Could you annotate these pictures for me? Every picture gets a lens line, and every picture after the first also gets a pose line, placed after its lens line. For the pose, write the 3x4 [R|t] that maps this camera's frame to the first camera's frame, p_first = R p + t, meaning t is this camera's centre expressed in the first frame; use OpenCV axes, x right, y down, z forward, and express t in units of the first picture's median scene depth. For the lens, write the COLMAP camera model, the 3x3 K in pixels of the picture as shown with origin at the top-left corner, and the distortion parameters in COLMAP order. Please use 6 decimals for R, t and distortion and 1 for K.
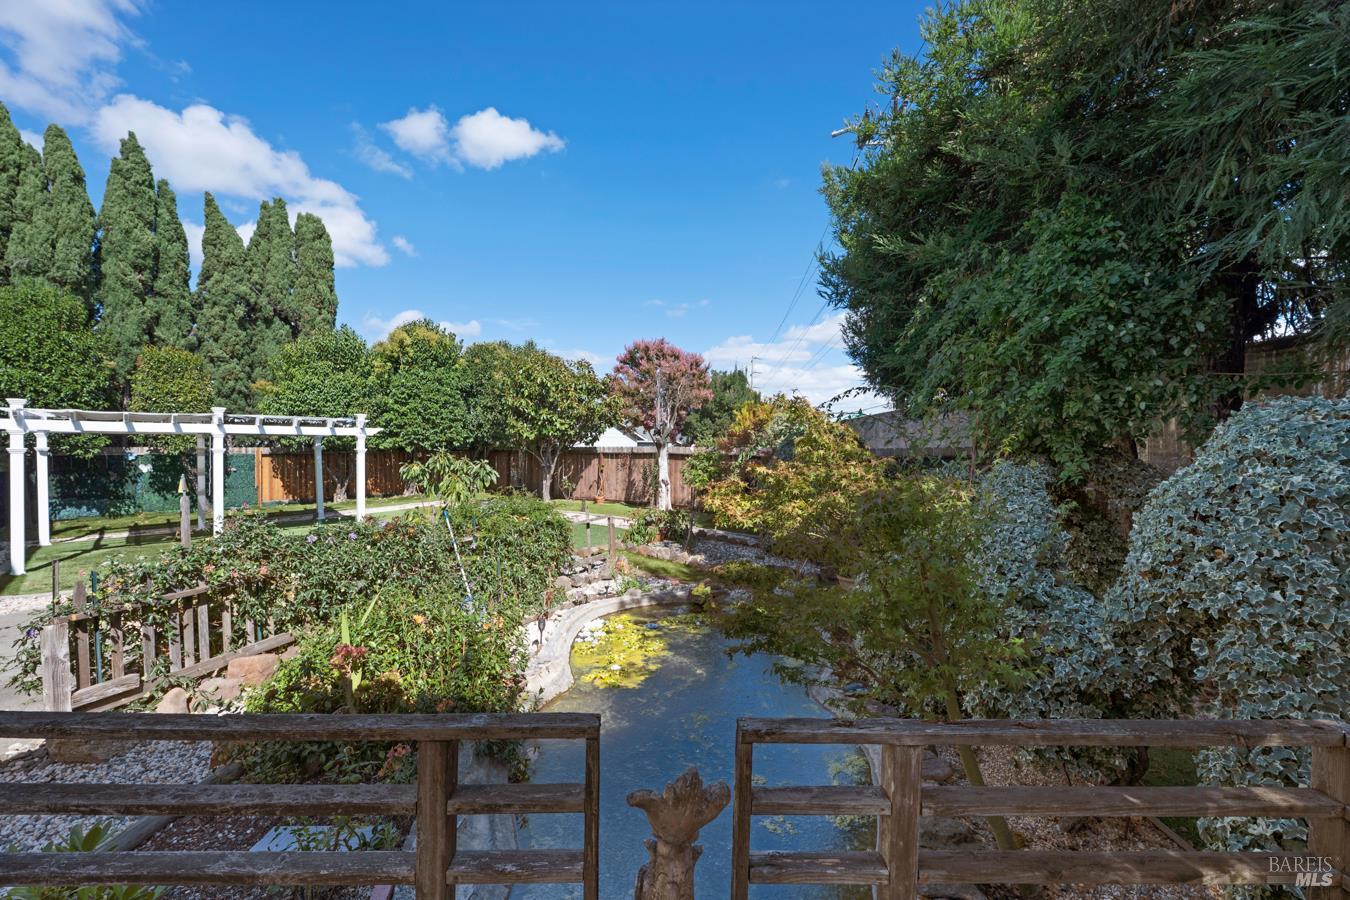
lens RADIAL K [[542.0, 0, 679.5], [0, 542.0, 444.7], [0, 0, 1]] dist [-0.000159, -0.000541]
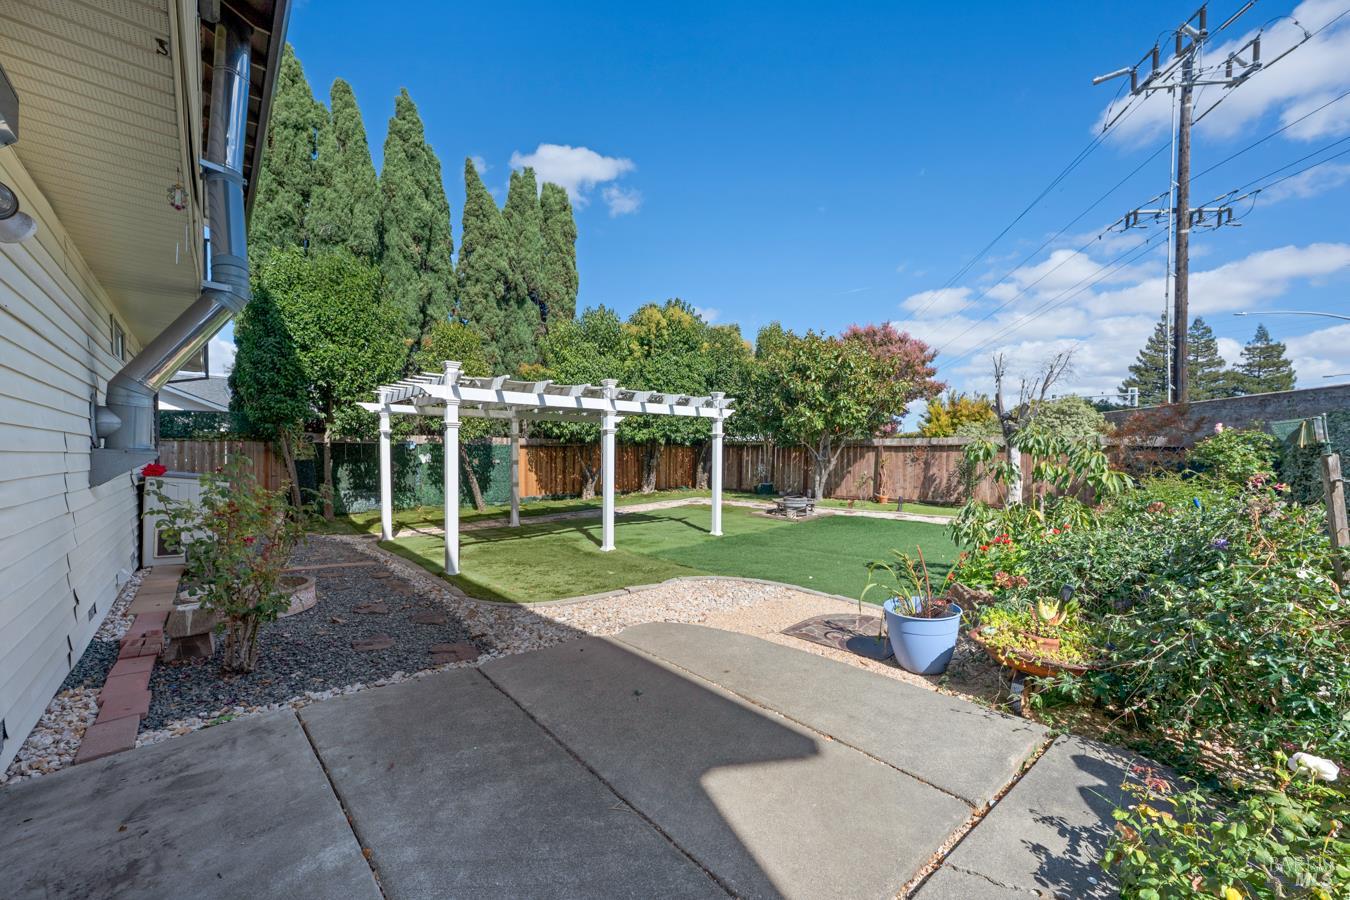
lens RADIAL K [[542.0, 0, 676.2], [0, 542.0, 462.8], [0, 0, 1]] dist [-0.000159, -0.000541]
pose [[0.996706, 0.004384, -0.080980, -0.446871], [-0.002788, 0.999800, 0.019812, 0.029118], [0.081051, -0.019521, 0.996519, 0.106726]]
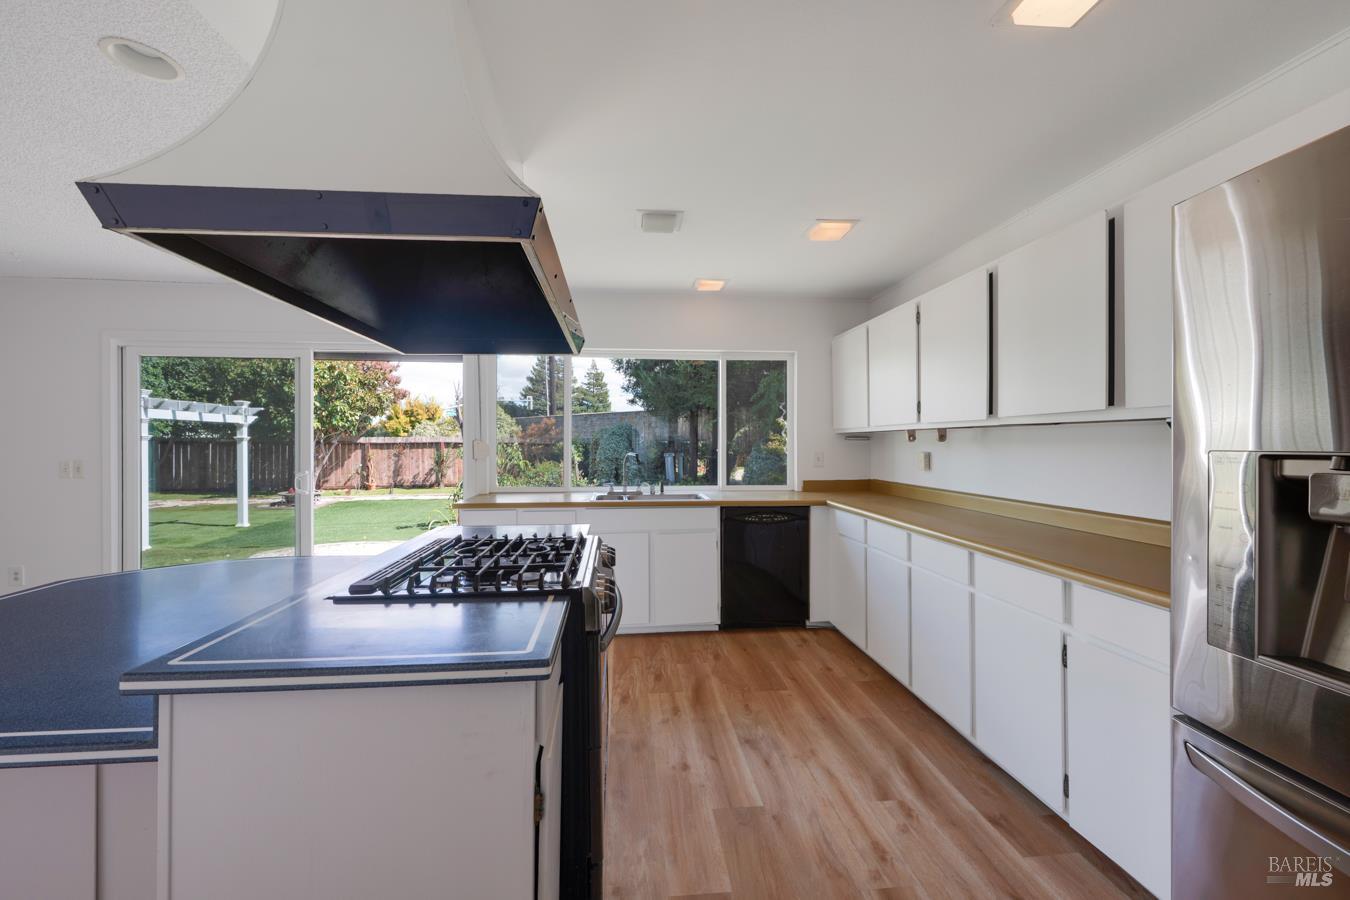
lens RADIAL K [[542.0, 0, 675.1], [0, 542.0, 442.8], [0, 0, 1]] dist [-0.000159, -0.000541]
pose [[0.636221, -0.007197, 0.771473, -0.647010], [0.004450, 0.999974, 0.005659, 0.012624], [-0.771494, -0.000167, 0.636236, -0.169392]]
